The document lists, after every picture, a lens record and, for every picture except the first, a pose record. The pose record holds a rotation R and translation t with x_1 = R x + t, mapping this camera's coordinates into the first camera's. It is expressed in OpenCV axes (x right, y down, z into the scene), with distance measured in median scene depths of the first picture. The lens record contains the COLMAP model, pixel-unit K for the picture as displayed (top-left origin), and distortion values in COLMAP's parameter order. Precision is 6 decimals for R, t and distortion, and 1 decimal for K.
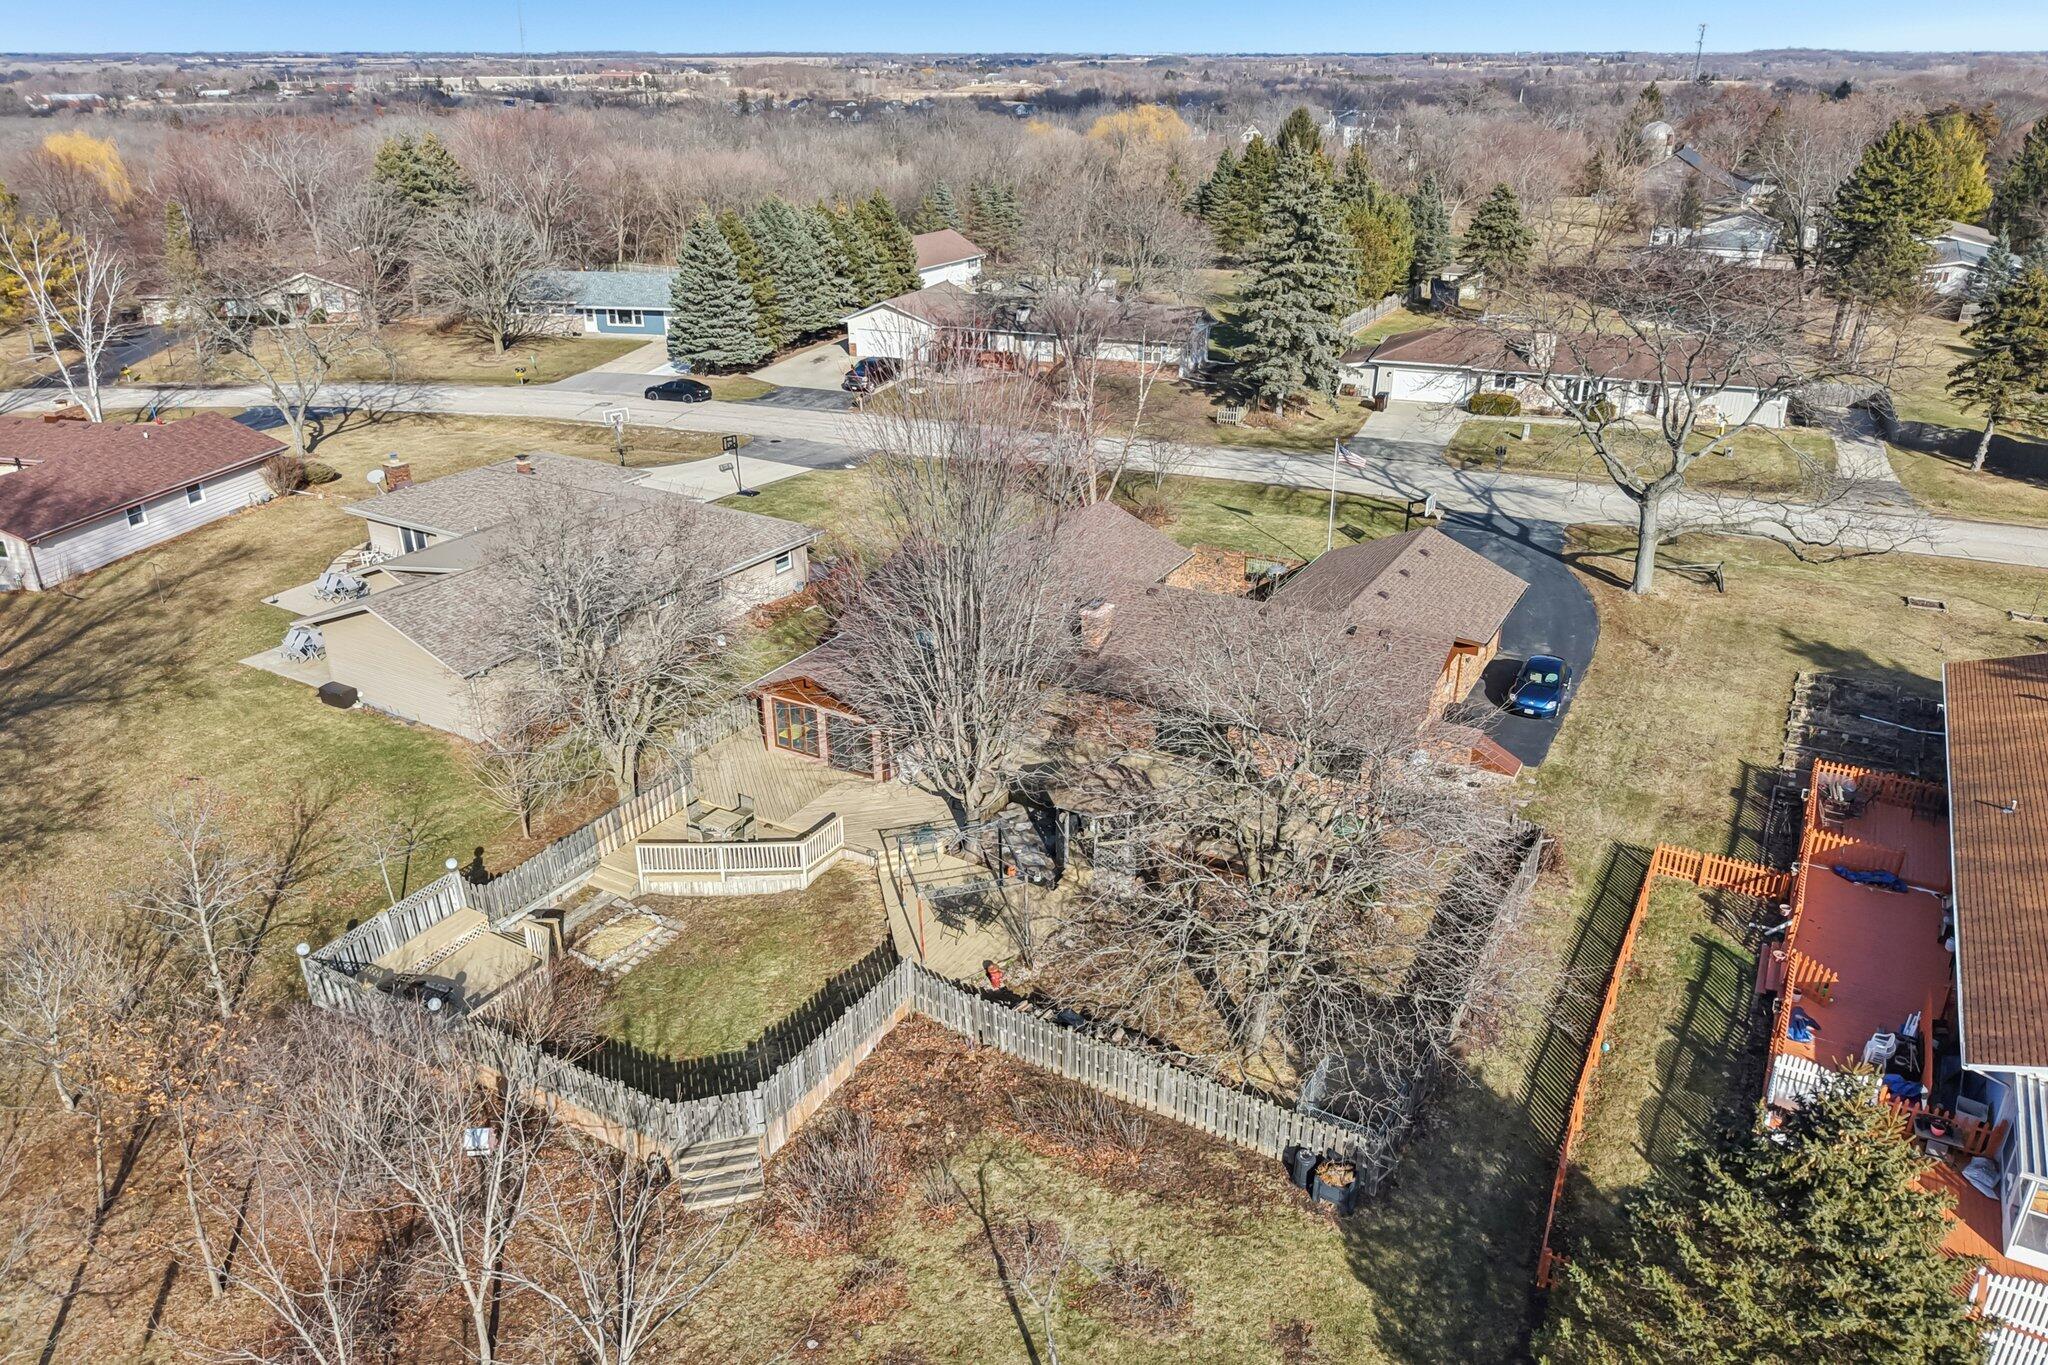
lens RADIAL K [[1400.5, 0, 1026.2], [0, 1400.5, 673.8], [0, 0, 1]] dist [0.006303, -0.003313]
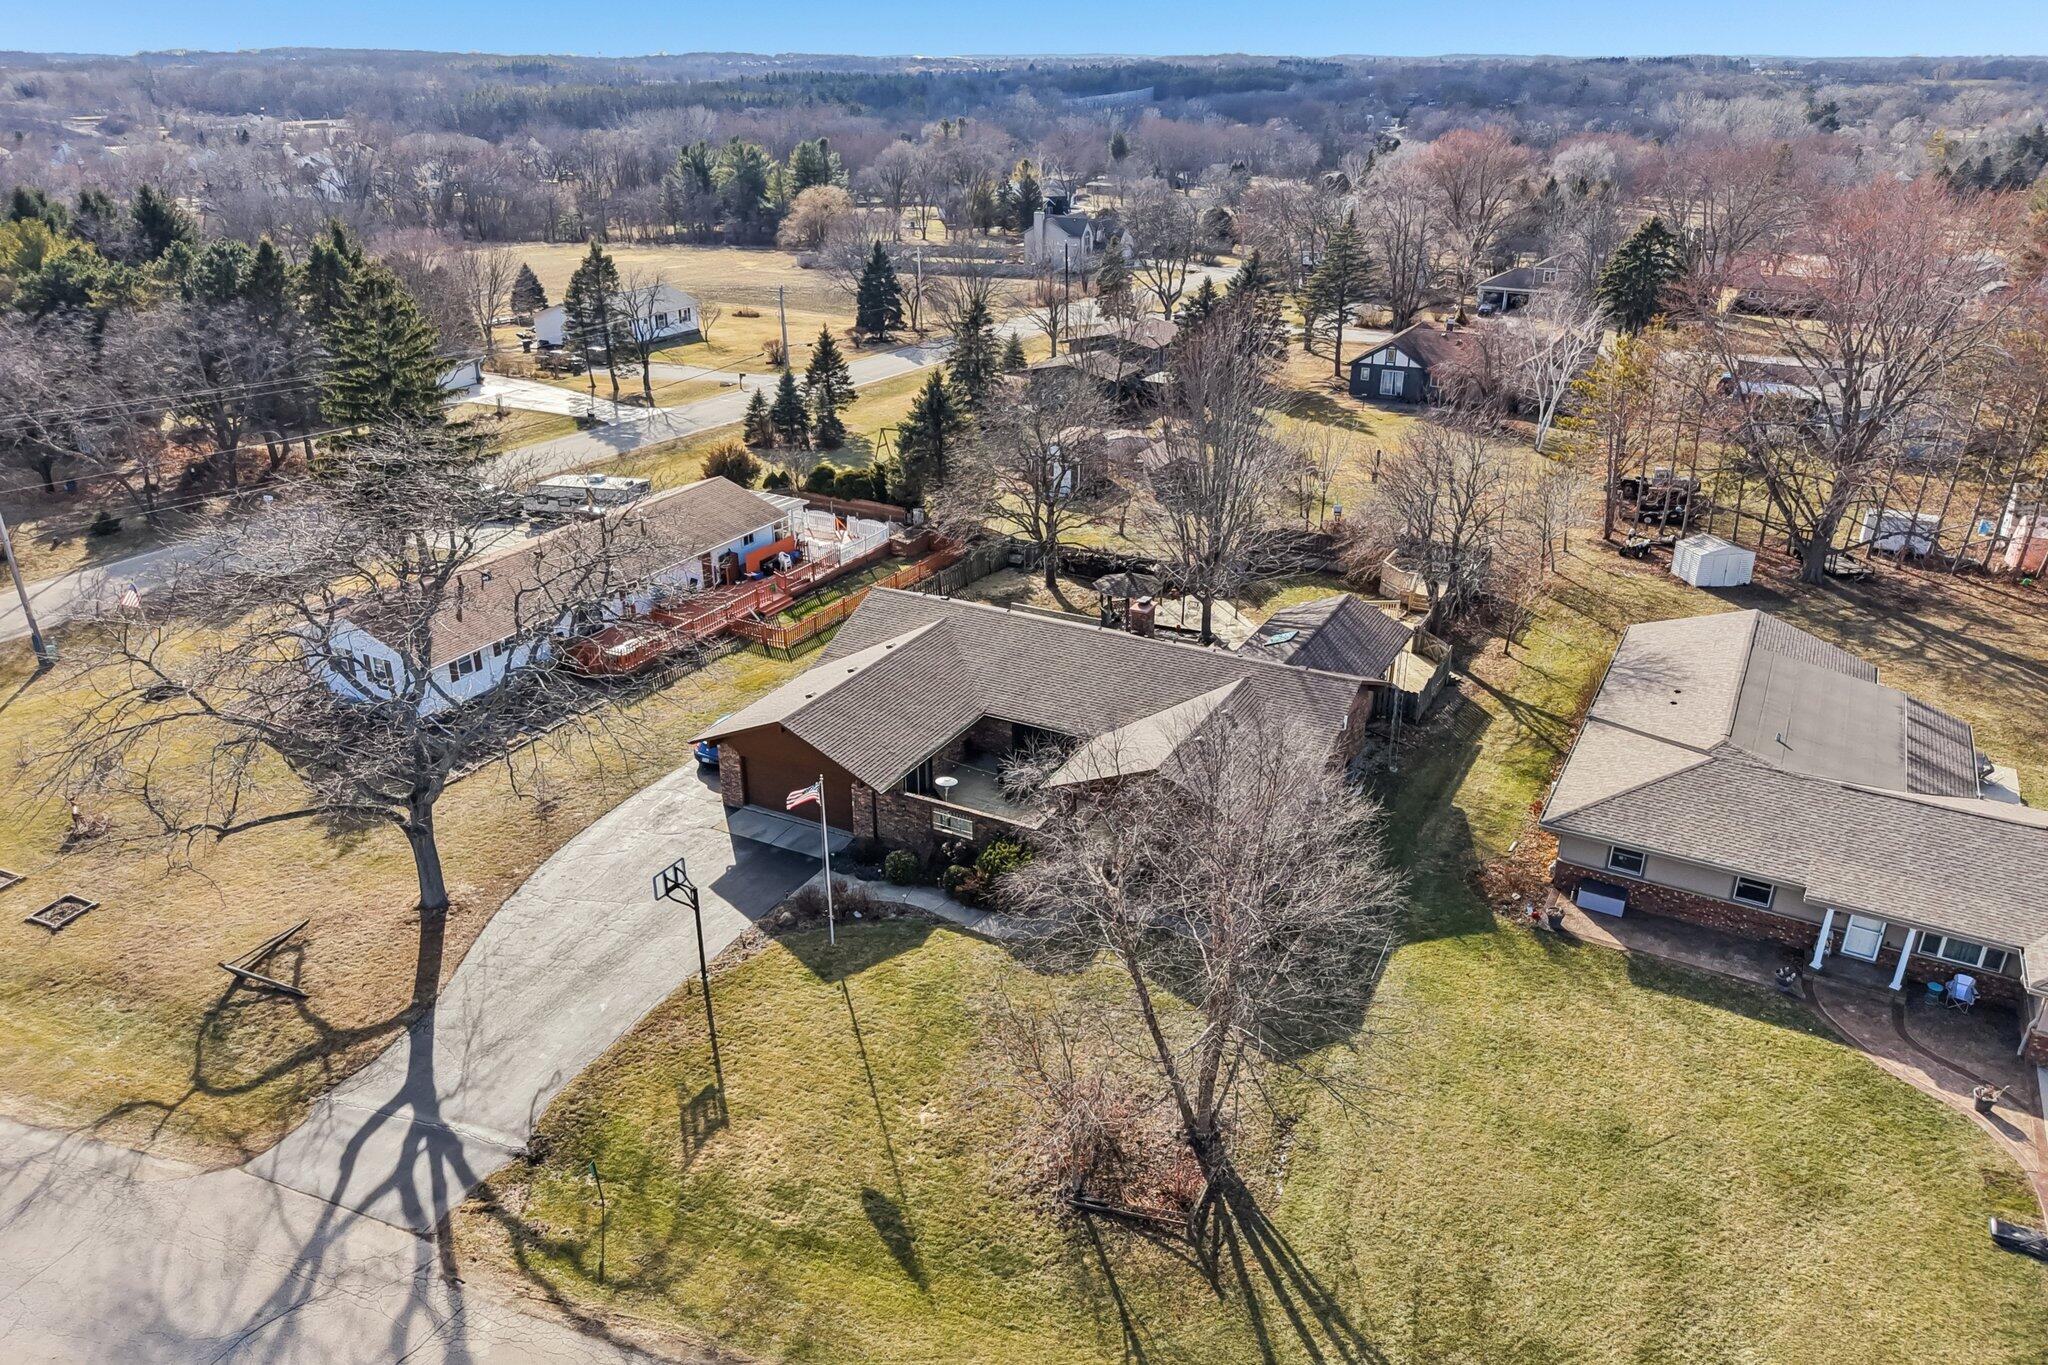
lens RADIAL K [[1375.8, 0, 1024.0], [0, 1375.8, 682.5], [0, 0, 1]] dist [0.044240, -0.063467]
pose [[-0.999463, 0.016568, -0.028256, 0.118556], [-0.010015, 0.666764, 0.745201, -0.562787], [0.031186, 0.745084, -0.666241, 1.158418]]
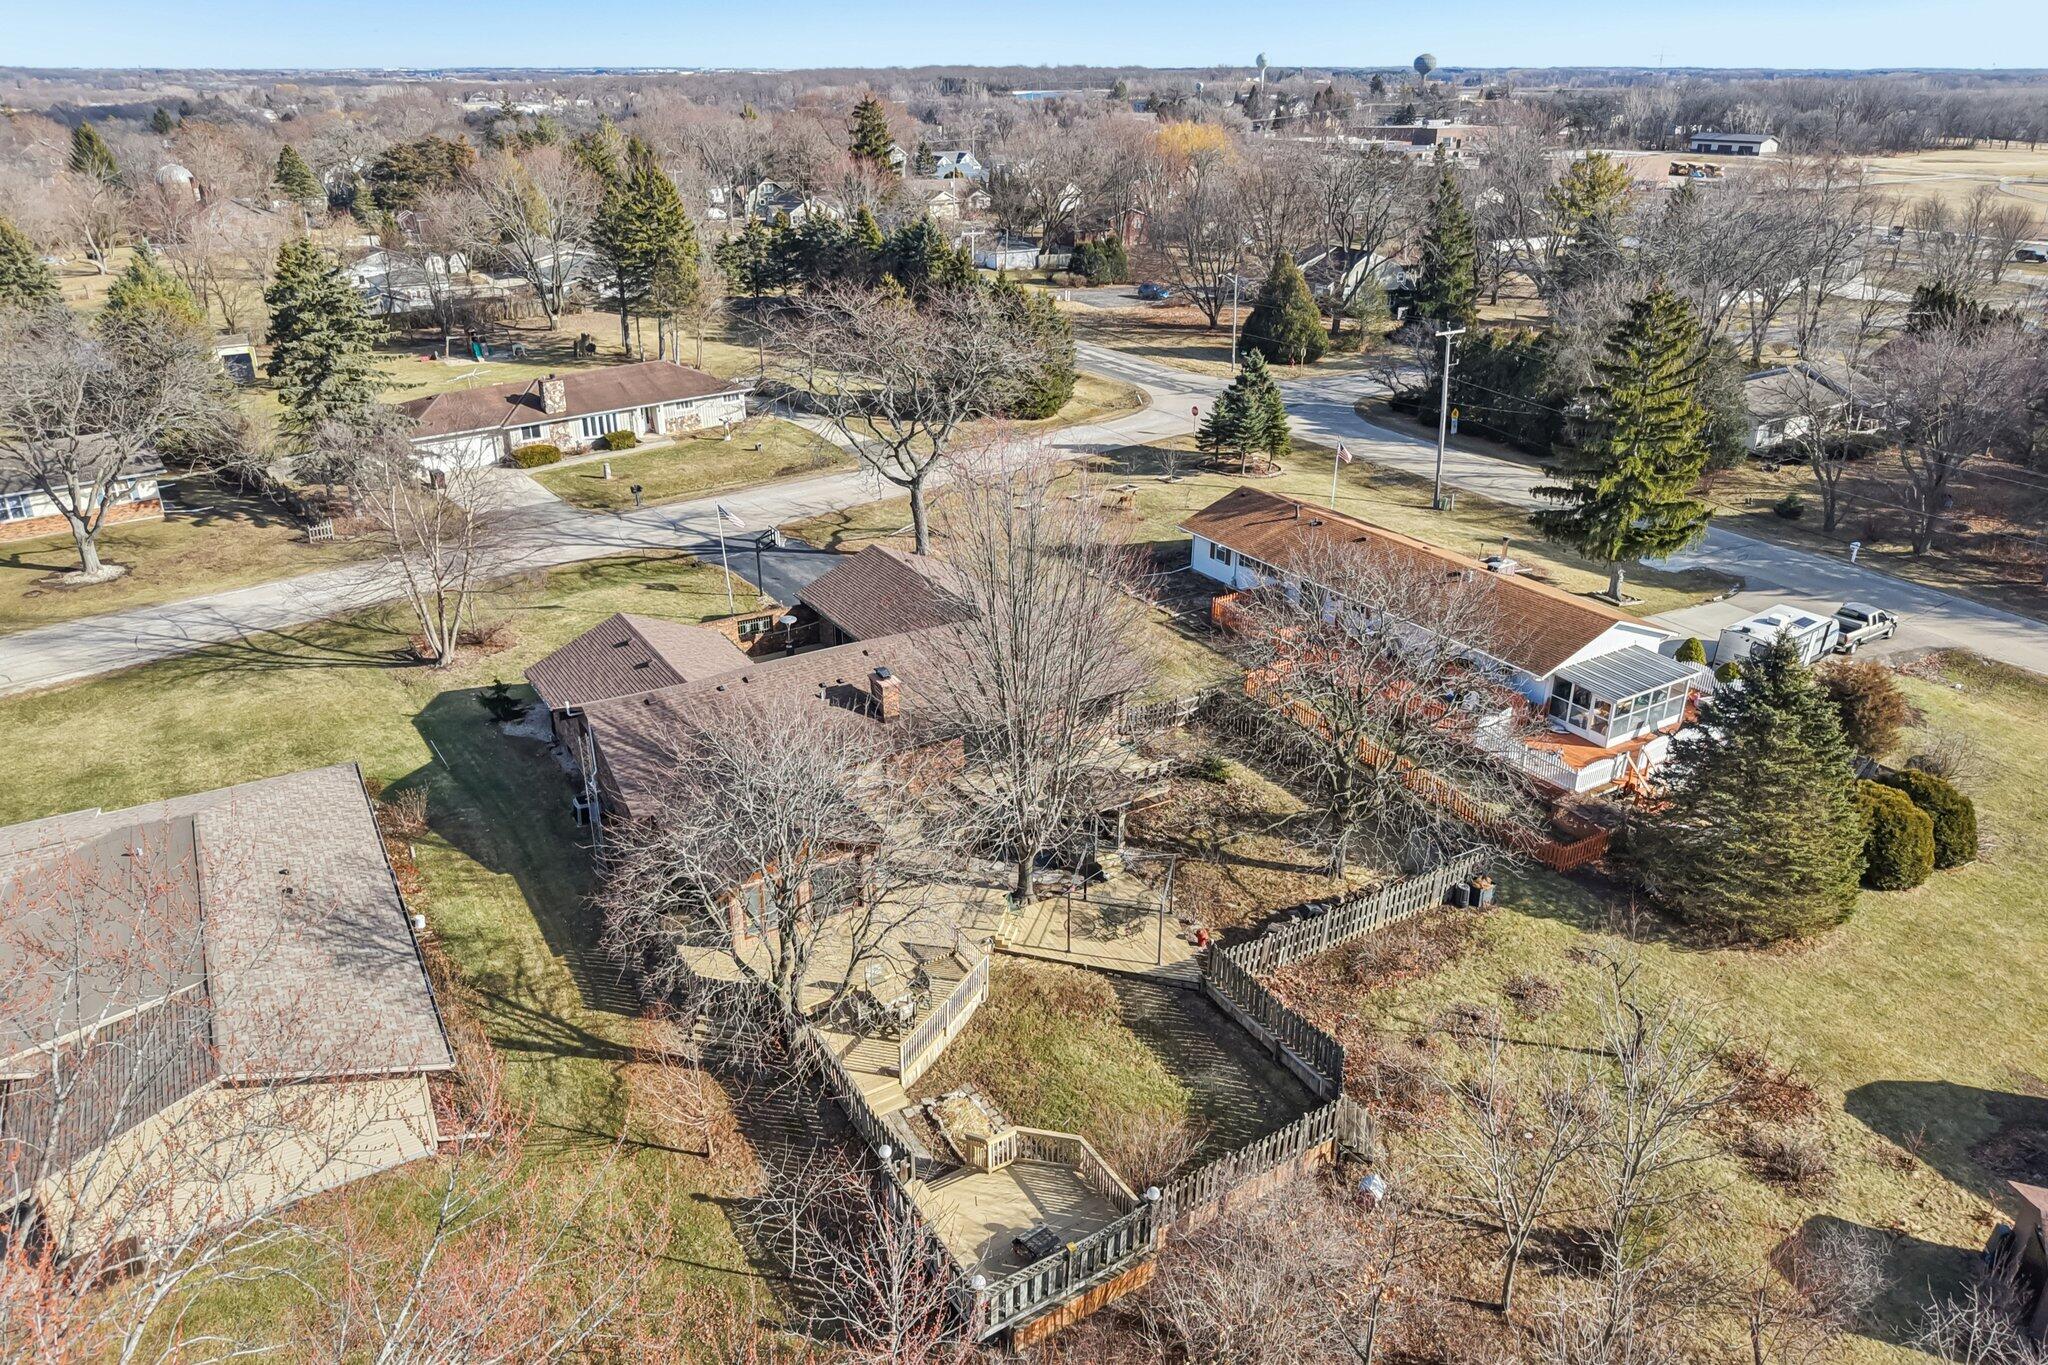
lens RADIAL K [[1409.5, 0, 1029.3], [0, 1409.5, 636.8], [0, 0, 1]] dist [0.004744, -0.001340]
pose [[0.468869, -0.328684, 0.819834, -0.489458], [0.354299, 0.920225, 0.166307, -0.137244], [-0.809095, 0.212490, 0.547918, 0.190056]]
